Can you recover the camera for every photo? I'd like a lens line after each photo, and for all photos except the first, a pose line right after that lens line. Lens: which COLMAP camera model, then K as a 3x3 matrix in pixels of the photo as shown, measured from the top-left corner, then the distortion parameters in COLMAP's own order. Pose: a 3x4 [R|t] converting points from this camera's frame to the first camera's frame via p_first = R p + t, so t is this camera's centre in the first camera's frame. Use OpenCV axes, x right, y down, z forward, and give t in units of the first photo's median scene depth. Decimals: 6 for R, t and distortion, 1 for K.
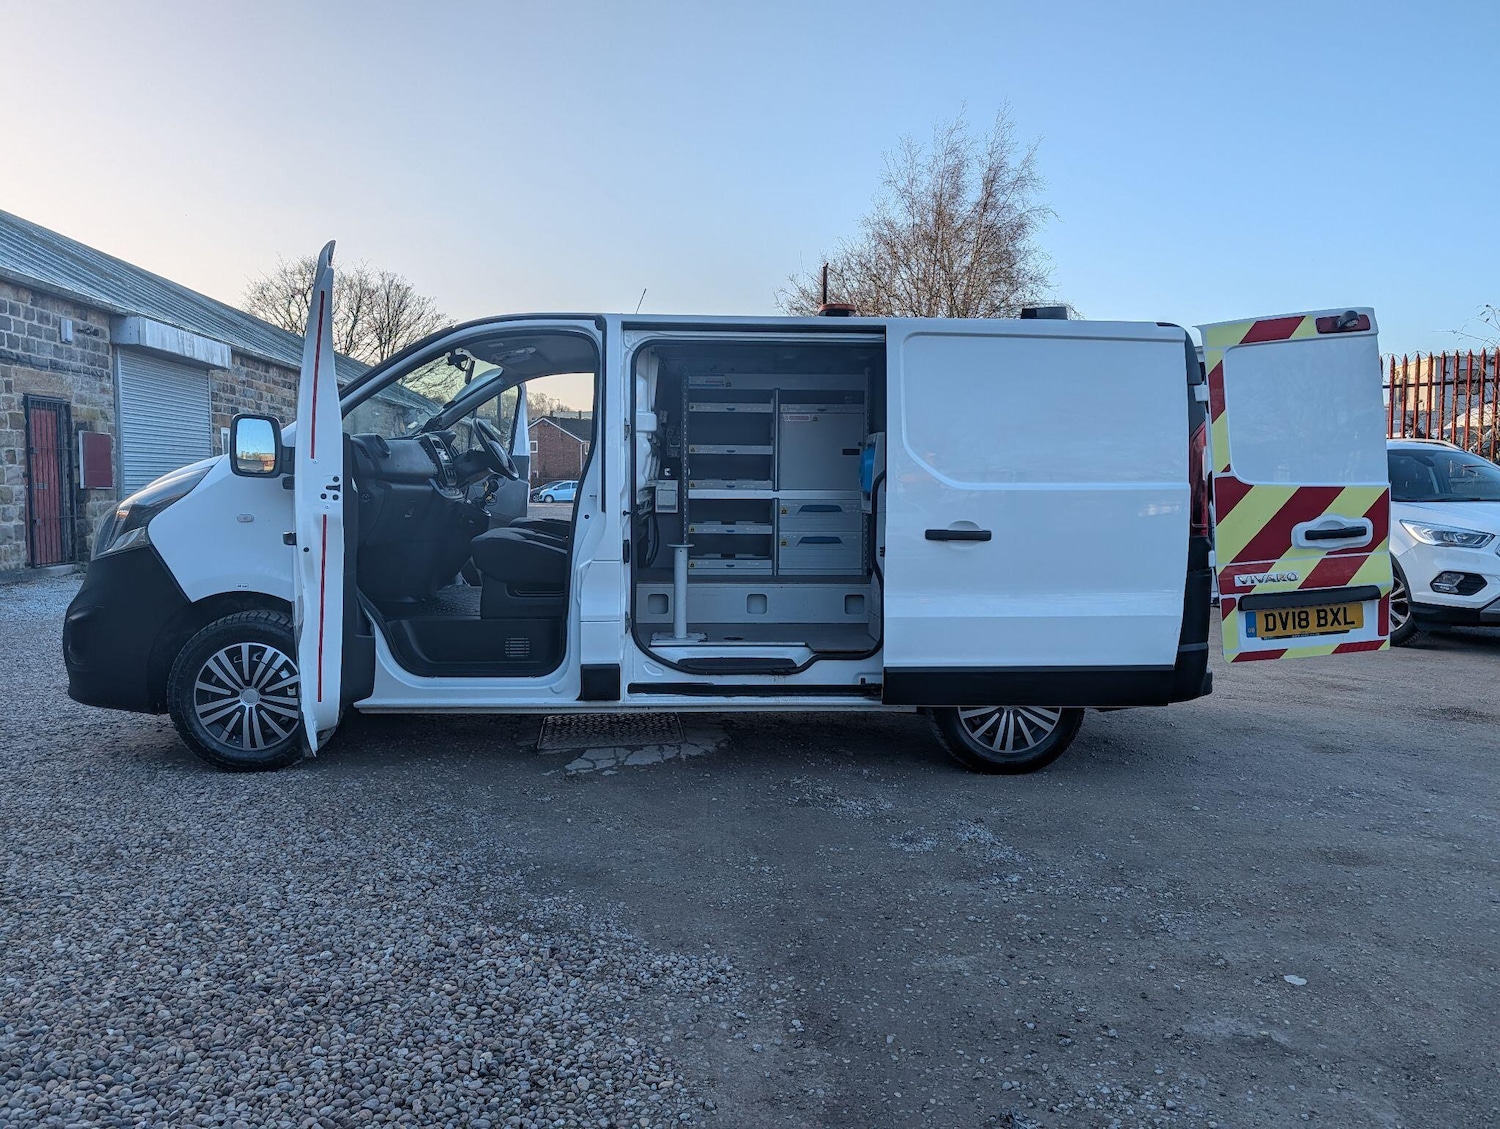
lens RADIAL K [[1072.6, 0, 752.7], [0, 1072.6, 529.4], [0, 0, 1]] dist [0.021674, -0.012609]
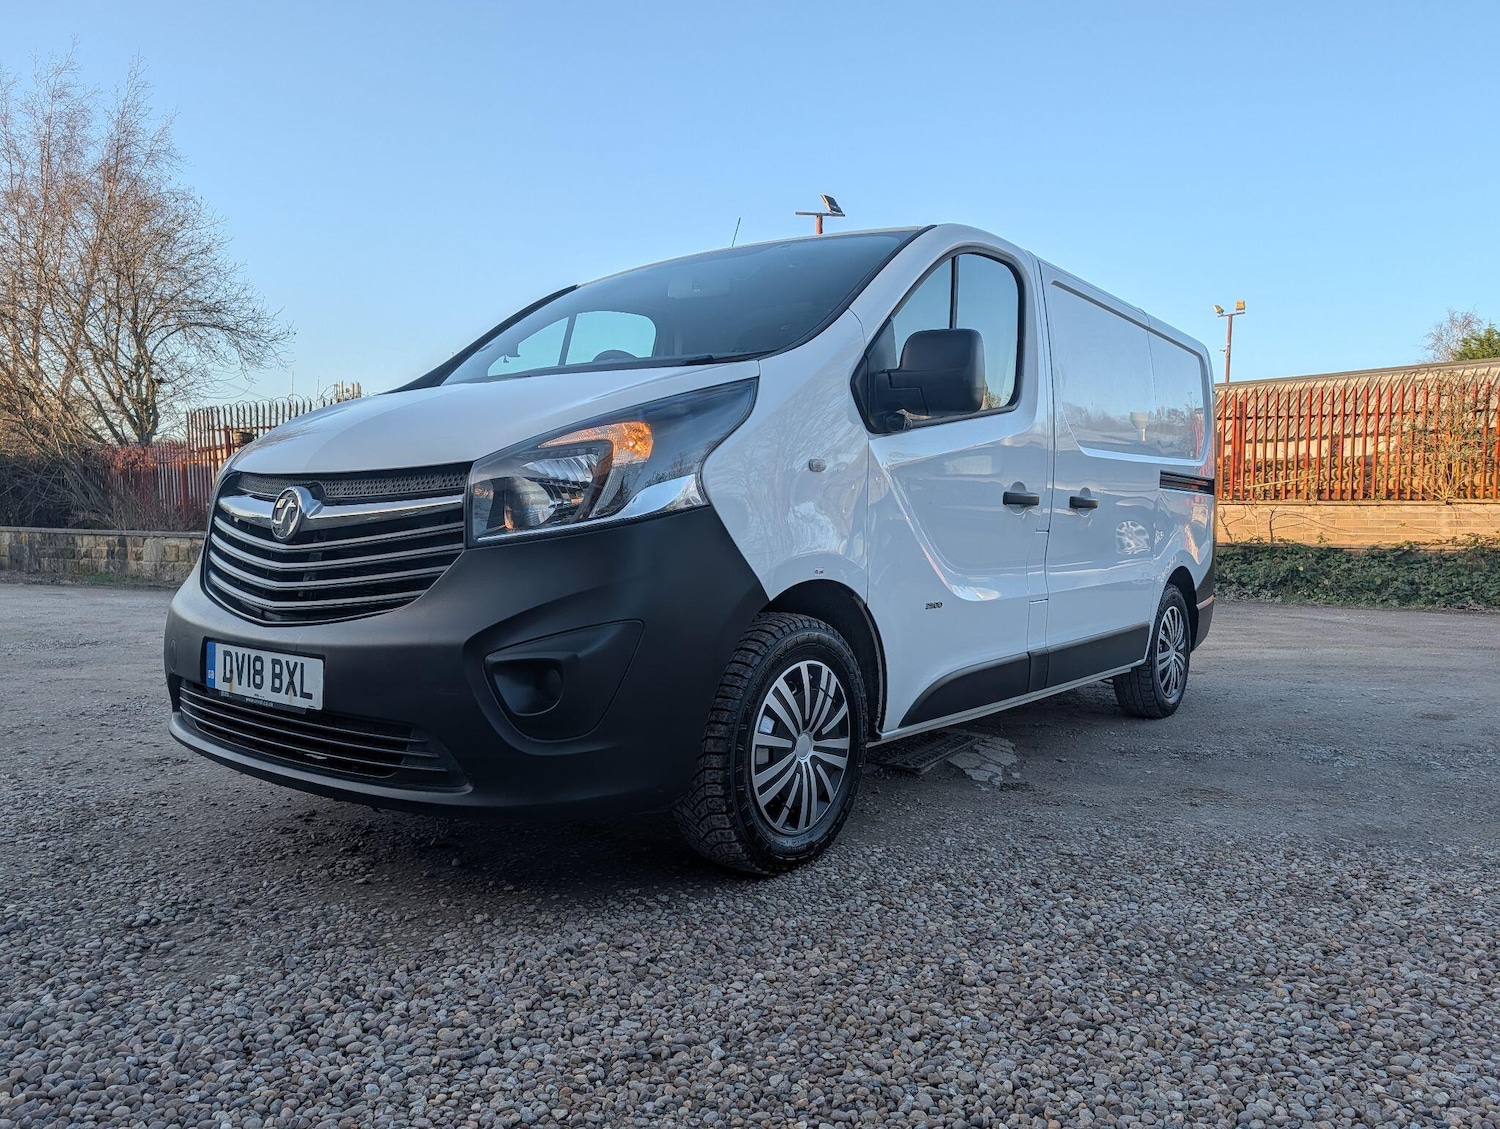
lens RADIAL K [[1072.6, 0, 767.9], [0, 1072.6, 555.5], [0, 0, 1]] dist [0.021674, -0.012609]
pose [[0.631266, -0.019626, 0.775318, -0.945269], [0.024221, 0.999691, 0.005586, 0.038723], [-0.775188, 0.015253, 0.631547, 0.605555]]
